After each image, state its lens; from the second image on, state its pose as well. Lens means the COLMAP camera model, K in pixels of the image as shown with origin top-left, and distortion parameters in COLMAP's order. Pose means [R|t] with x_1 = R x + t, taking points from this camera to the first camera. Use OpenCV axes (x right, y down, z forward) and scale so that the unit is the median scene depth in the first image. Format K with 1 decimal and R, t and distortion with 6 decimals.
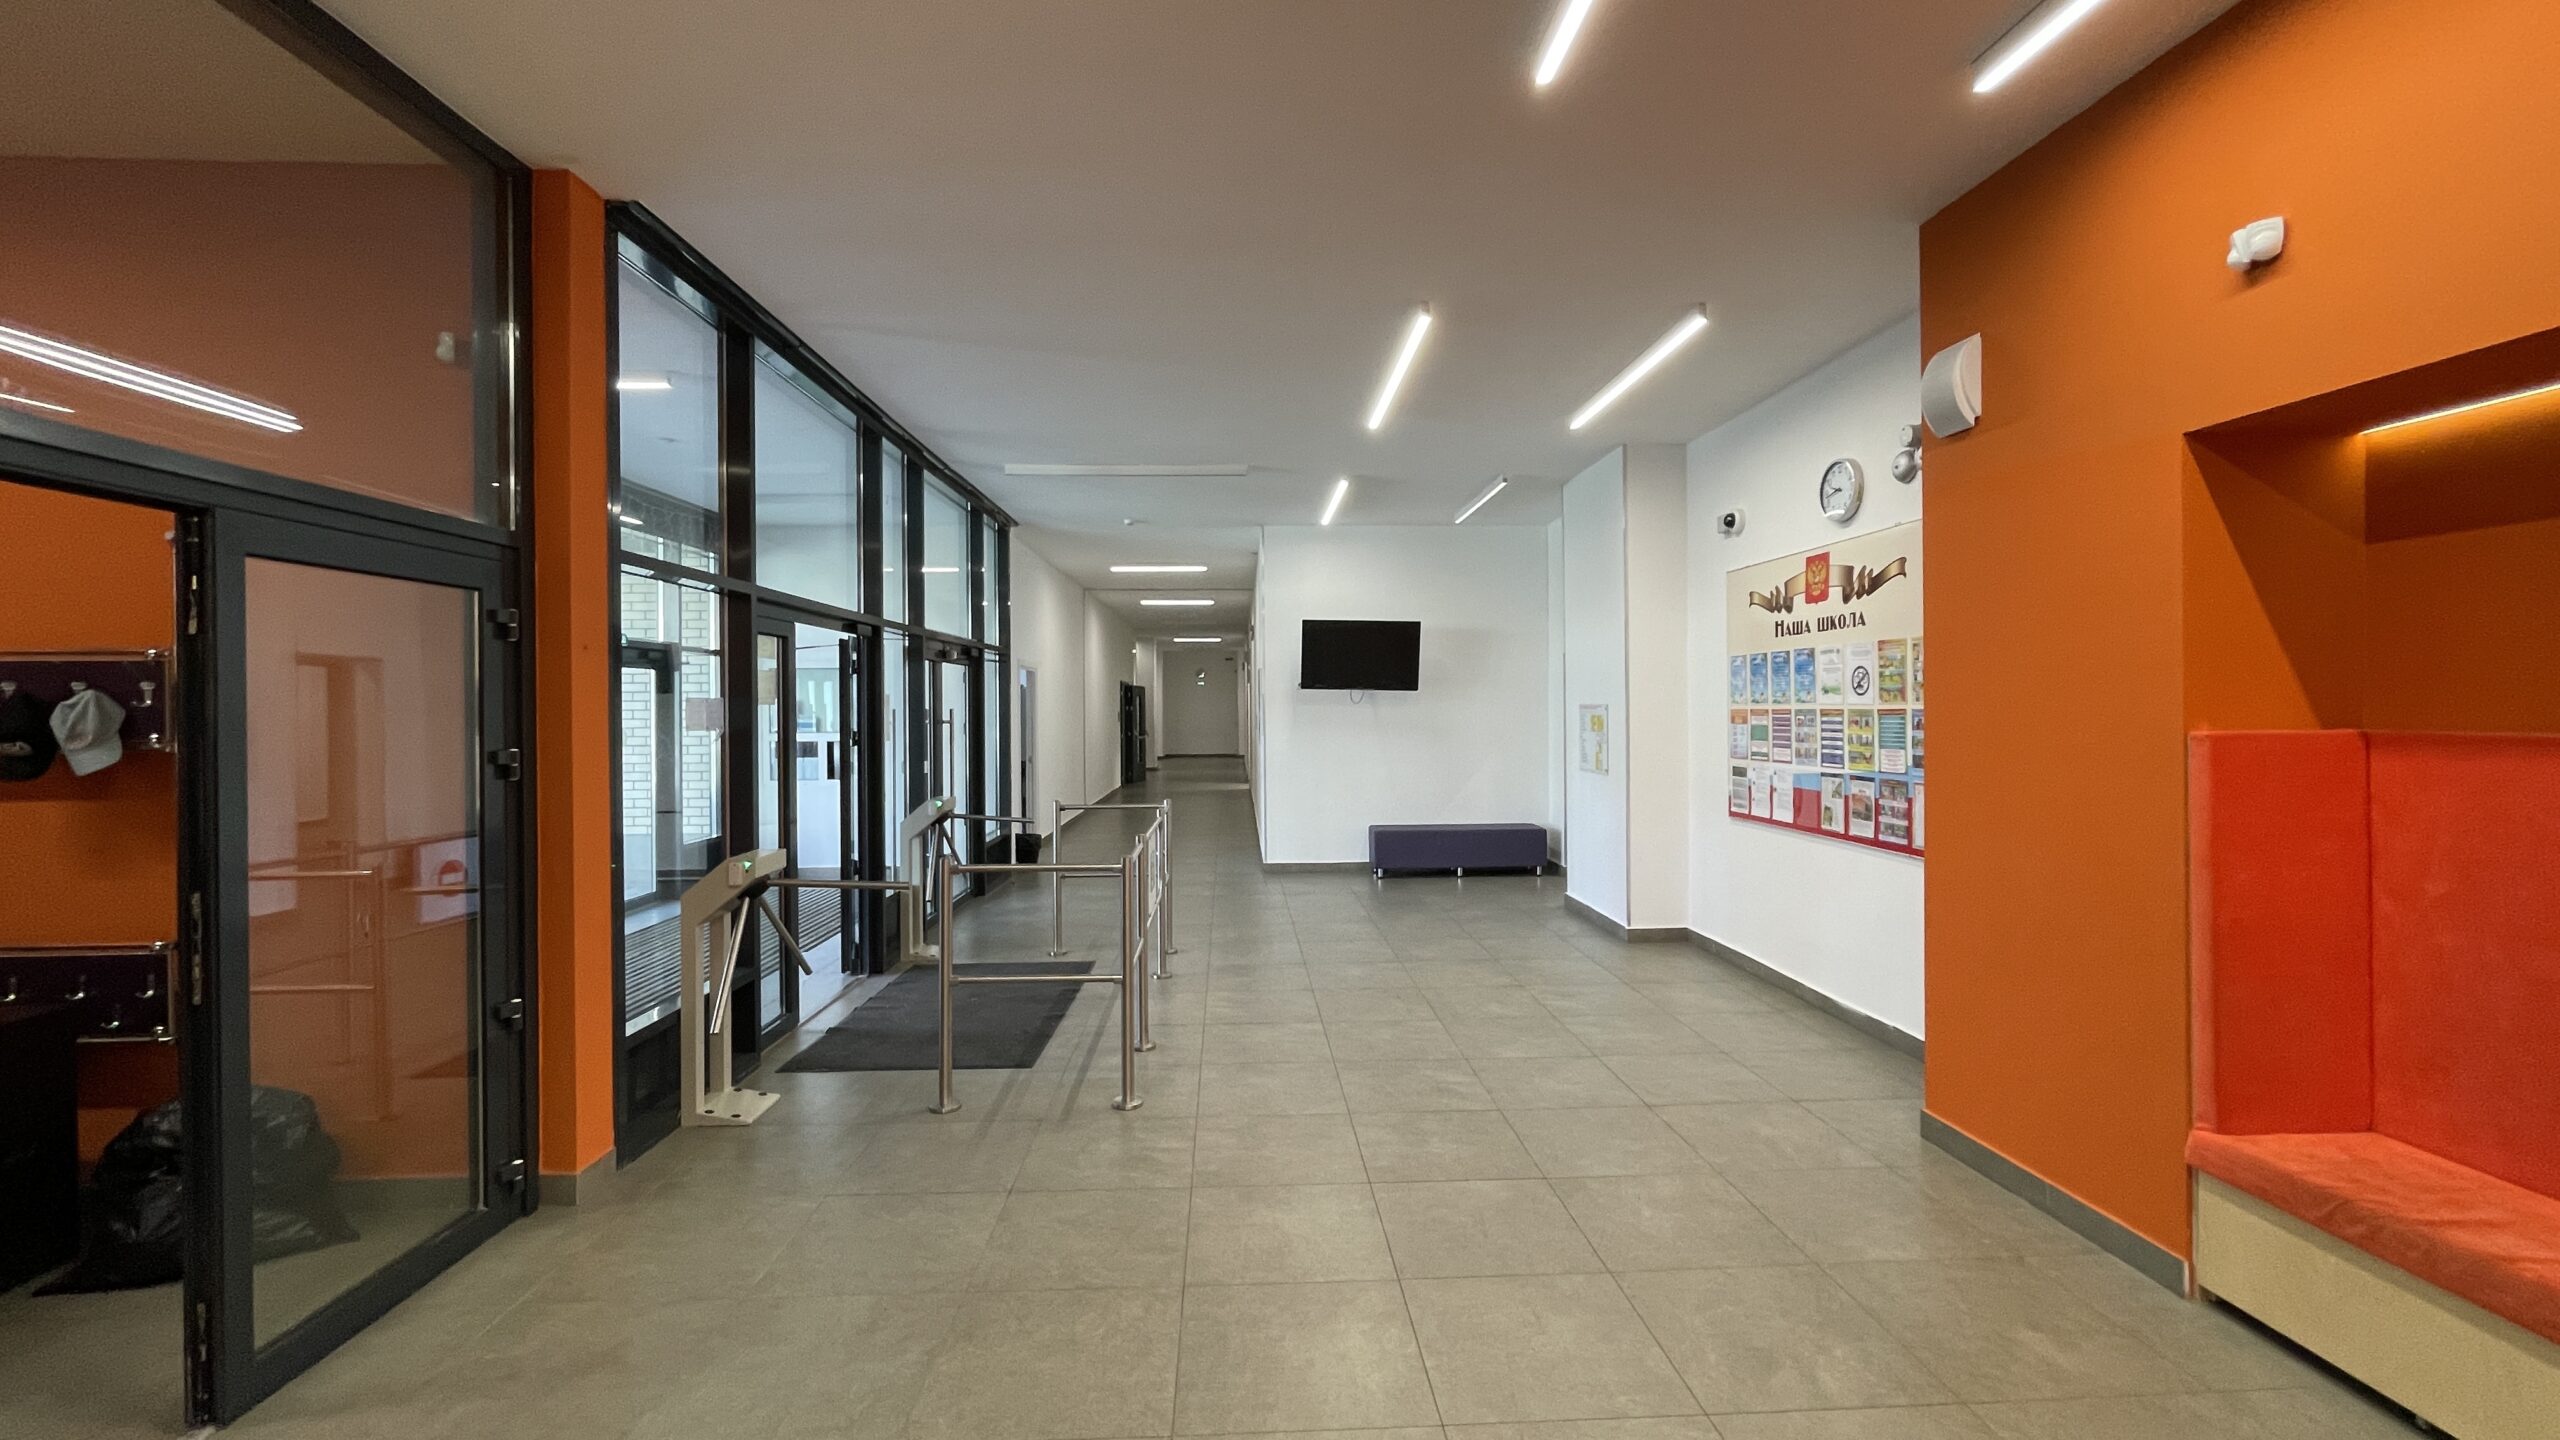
lens RADIAL K [[1049.0, 0, 1274.2], [0, 1049.0, 716.2], [0, 0, 1]] dist [-0.004622, 0.000195]
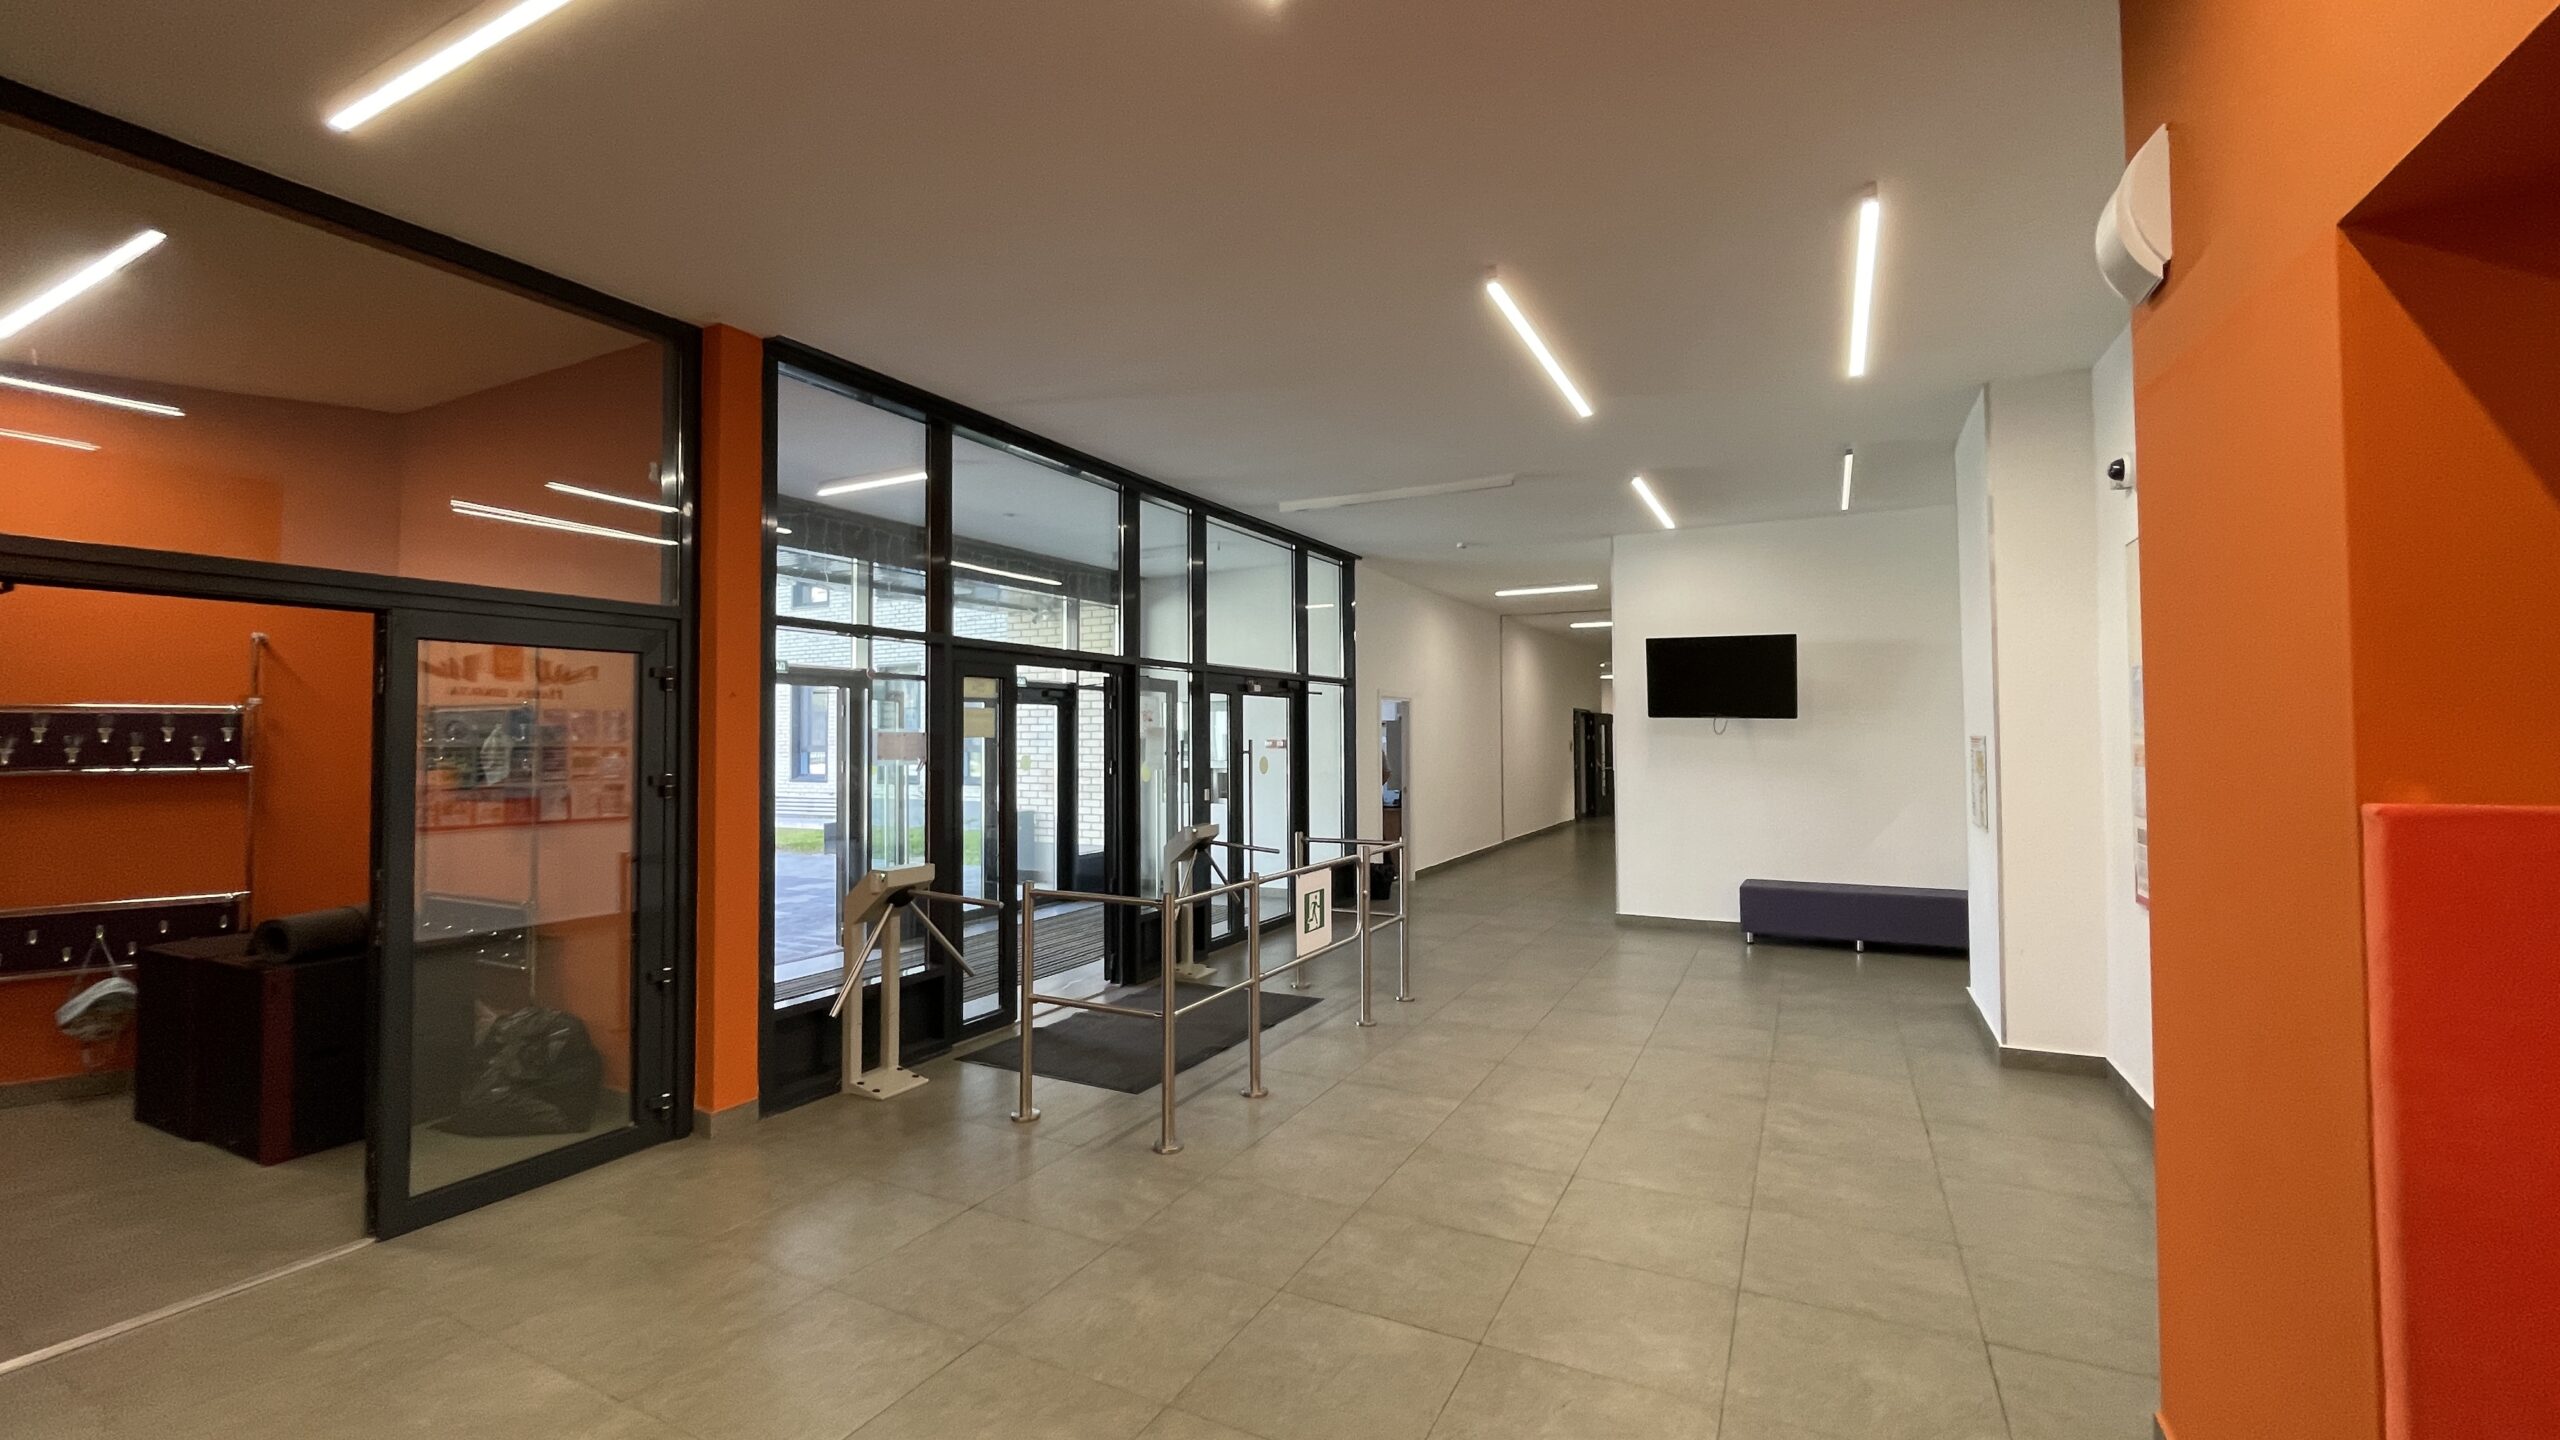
lens RADIAL K [[1049.0, 0, 1274.1], [0, 1049.0, 713.2], [0, 0, 1]] dist [-0.004622, 0.000195]
pose [[0.863598, -0.010763, -0.504067, 0.273308], [-0.004085, 0.999590, -0.028342, -0.004592], [0.504165, 0.026535, 0.863199, 0.120438]]
